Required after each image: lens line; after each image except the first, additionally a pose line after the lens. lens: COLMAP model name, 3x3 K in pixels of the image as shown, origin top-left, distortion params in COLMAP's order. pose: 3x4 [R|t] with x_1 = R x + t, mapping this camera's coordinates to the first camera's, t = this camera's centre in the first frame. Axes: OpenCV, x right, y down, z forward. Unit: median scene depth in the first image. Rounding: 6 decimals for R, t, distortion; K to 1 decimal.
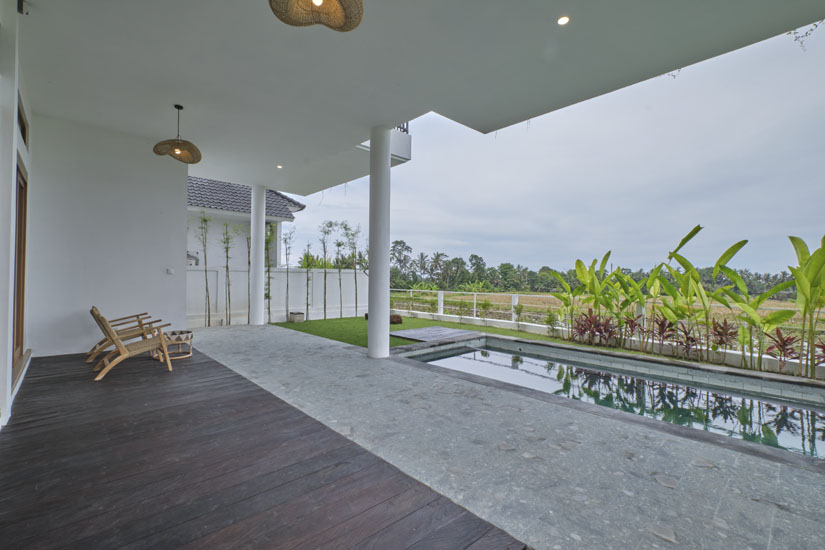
lens RADIAL K [[365.0, 0, 410.9], [0, 365.0, 273.0], [0, 0, 1]] dist [0.007124, -0.009110]
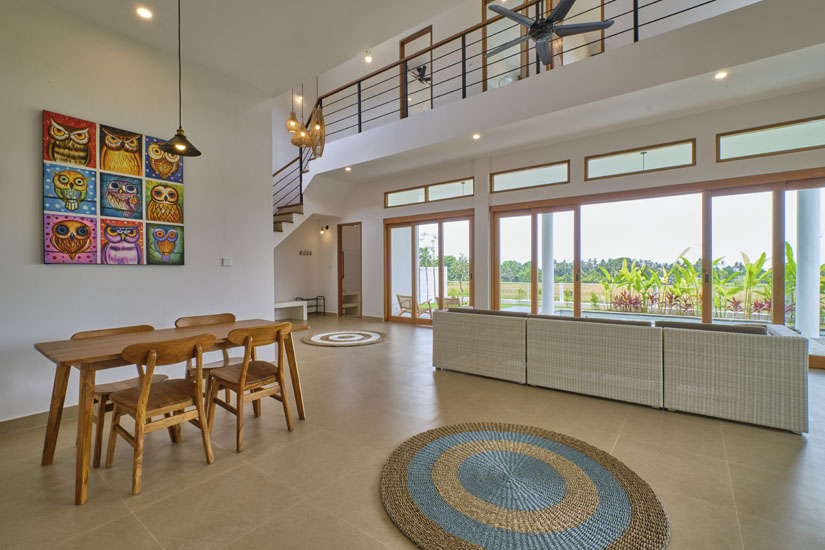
lens RADIAL K [[365.0, 0, 410.9], [0, 365.0, 273.0], [0, 0, 1]] dist [0.007124, -0.009110]
pose [[0.985749, -0.014168, 0.167625, -0.672565], [0.010631, 0.999702, 0.021984, -0.025820], [-0.167886, -0.019889, 0.985606, -0.425004]]
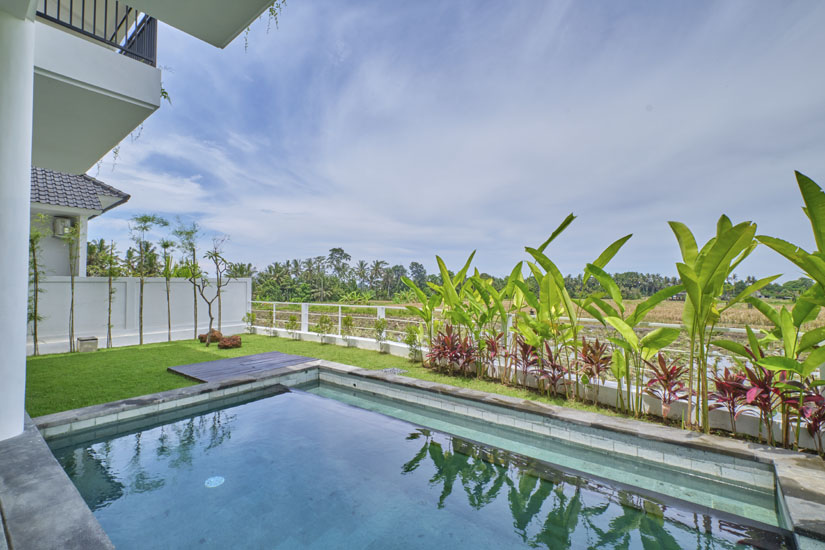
lens RADIAL K [[365.0, 0, 410.9], [0, 365.0, 273.0], [0, 0, 1]] dist [0.007124, -0.009110]
pose [[0.988220, -0.010309, 0.152690, 0.271980], [0.013653, 0.999689, -0.020865, 0.004198], [-0.152428, 0.022704, 0.988054, 0.238795]]
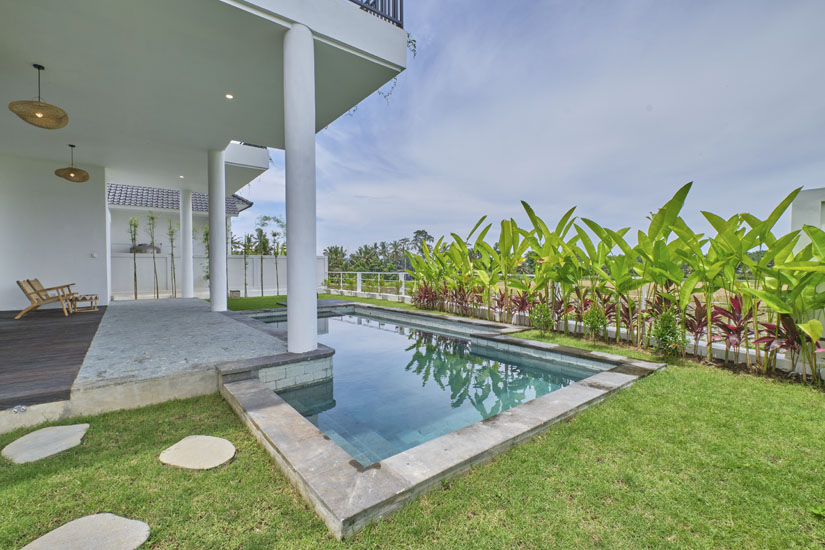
lens RADIAL K [[365.0, 0, 410.9], [0, 365.0, 273.0], [0, 0, 1]] dist [0.007124, -0.009110]
pose [[0.996380, -0.014135, -0.083833, 0.493776], [0.016445, 0.999502, 0.026926, 0.032502], [0.083410, -0.028207, 0.996116, -0.228061]]
